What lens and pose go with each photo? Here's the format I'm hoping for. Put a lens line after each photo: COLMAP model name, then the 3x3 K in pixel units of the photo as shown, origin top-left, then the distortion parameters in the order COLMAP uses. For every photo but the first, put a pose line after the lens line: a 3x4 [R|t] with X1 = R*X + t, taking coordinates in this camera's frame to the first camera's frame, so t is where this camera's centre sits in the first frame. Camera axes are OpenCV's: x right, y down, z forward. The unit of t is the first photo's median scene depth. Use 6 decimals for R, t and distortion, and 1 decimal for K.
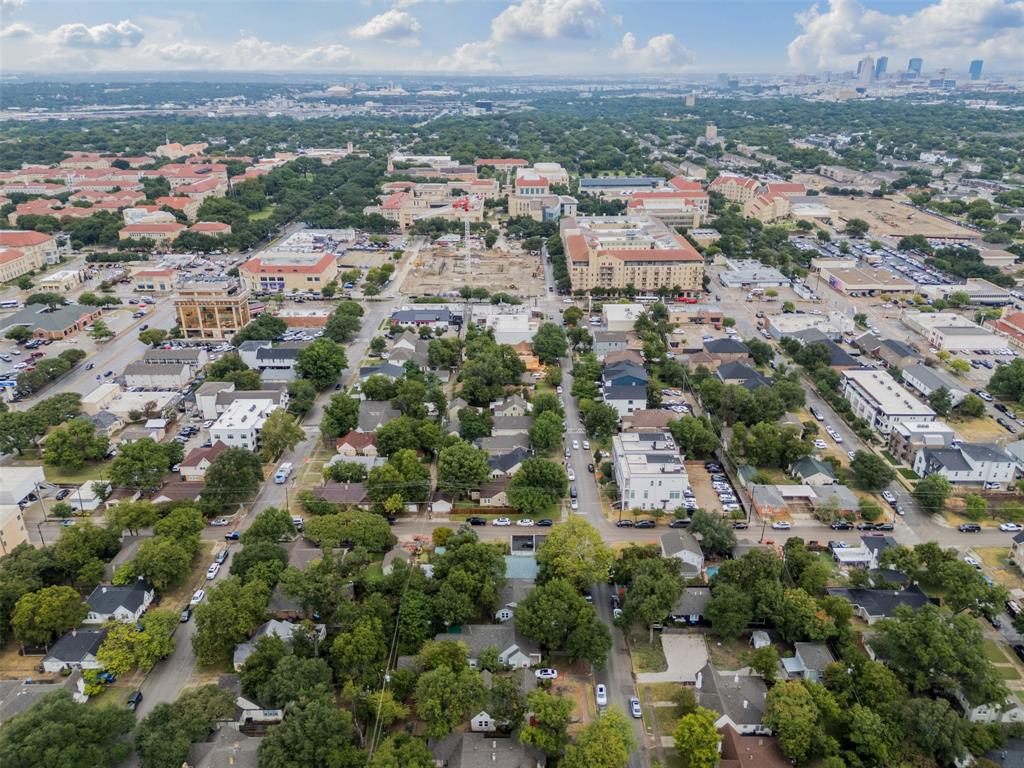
lens RADIAL K [[749.6, 0, 515.8], [0, 749.6, 385.9], [0, 0, 1]] dist [0.072122, -0.068363]
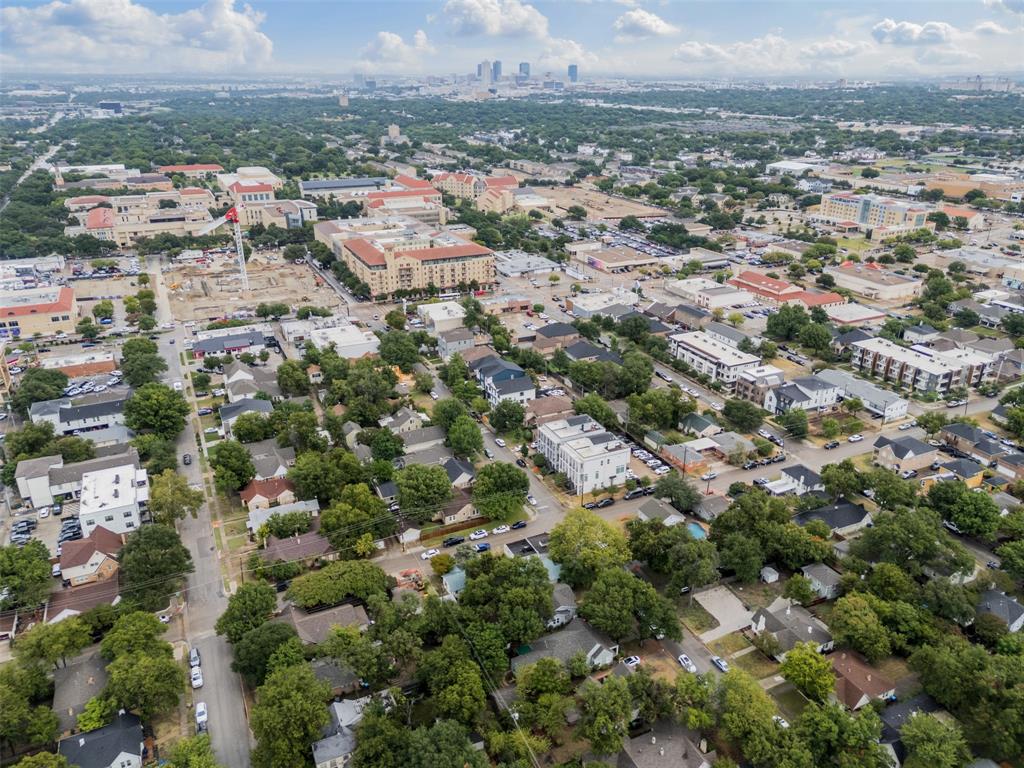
lens RADIAL K [[749.6, 0, 515.8], [0, 749.6, 385.9], [0, 0, 1]] dist [0.072122, -0.068363]
pose [[0.900165, -0.165174, 0.403015, -0.185445], [0.165342, 0.985627, 0.034650, -0.018084], [-0.402946, 0.035444, 0.914537, 0.051991]]
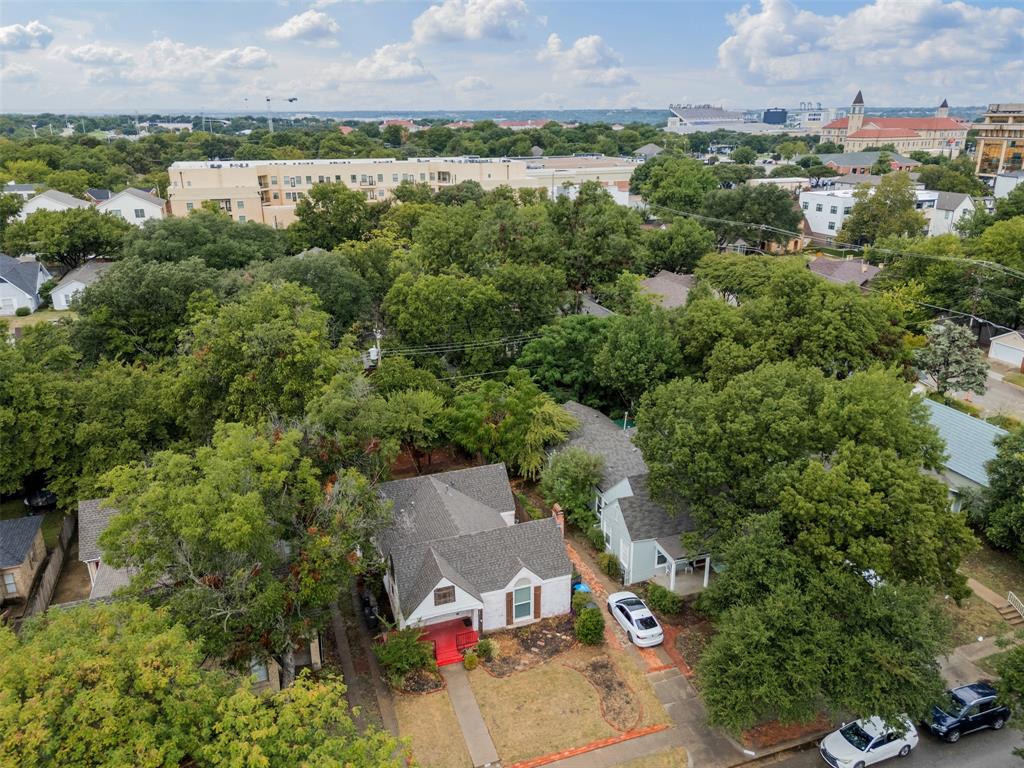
lens RADIAL K [[749.6, 0, 515.8], [0, 749.6, 385.9], [0, 0, 1]] dist [0.072122, -0.068363]
pose [[0.331923, 0.317526, -0.888259, 0.102565], [-0.358611, 0.913420, 0.192515, 0.110766], [0.872482, 0.254639, 0.417053, 0.344759]]
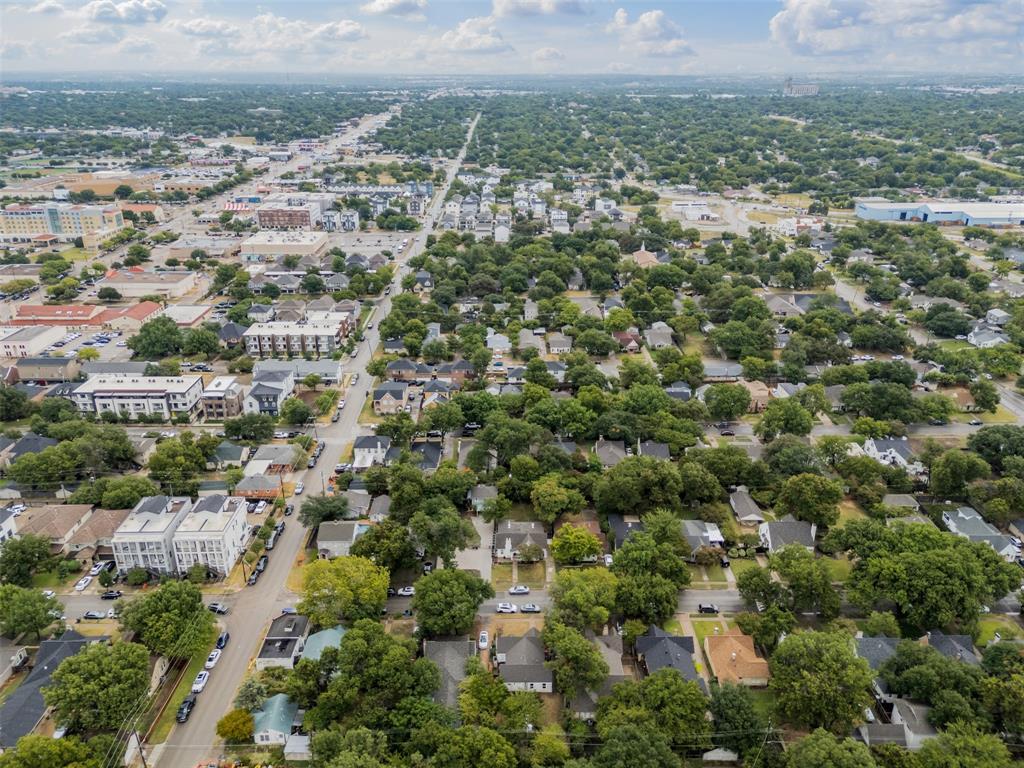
lens RADIAL K [[749.6, 0, 515.8], [0, 749.6, 385.9], [0, 0, 1]] dist [0.072122, -0.068363]
pose [[-0.022645, -0.382587, 0.923642, -0.333157], [0.385054, 0.849266, 0.361220, -0.117463], [-0.922616, 0.363832, 0.128085, 0.292983]]
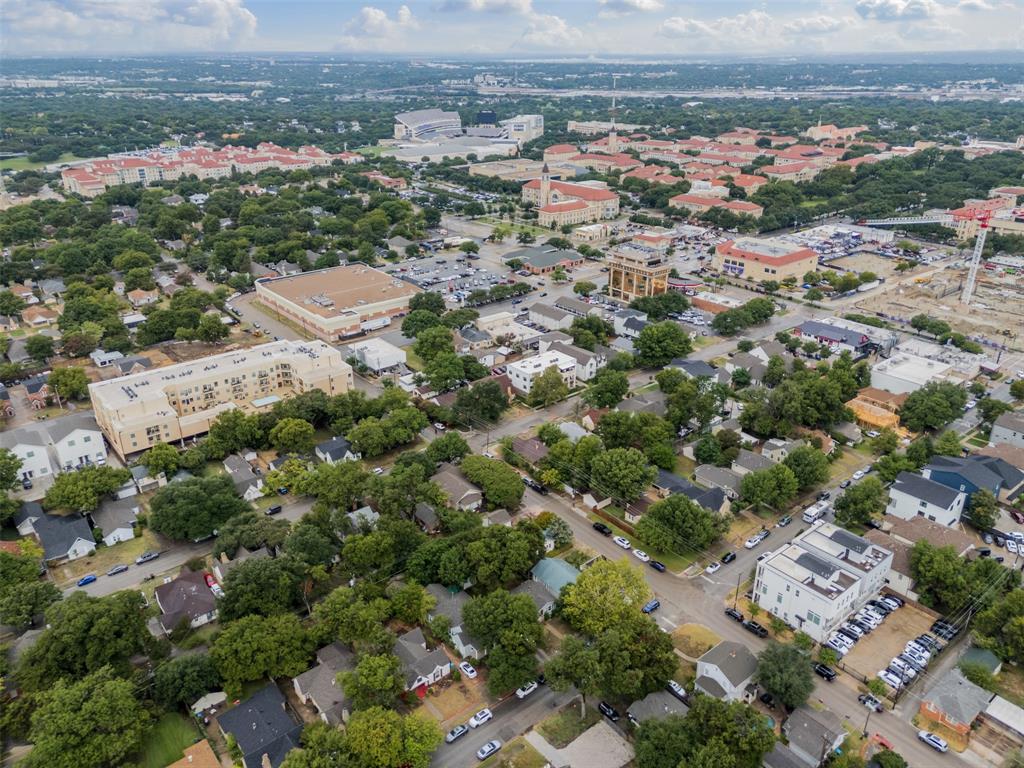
lens RADIAL K [[749.6, 0, 515.8], [0, 749.6, 385.9], [0, 0, 1]] dist [0.072122, -0.068363]
pose [[0.632849, 0.312200, -0.708543, 0.278086], [-0.297146, 0.942962, 0.150089, -0.056931], [0.714986, 0.115557, 0.689522, 0.133902]]
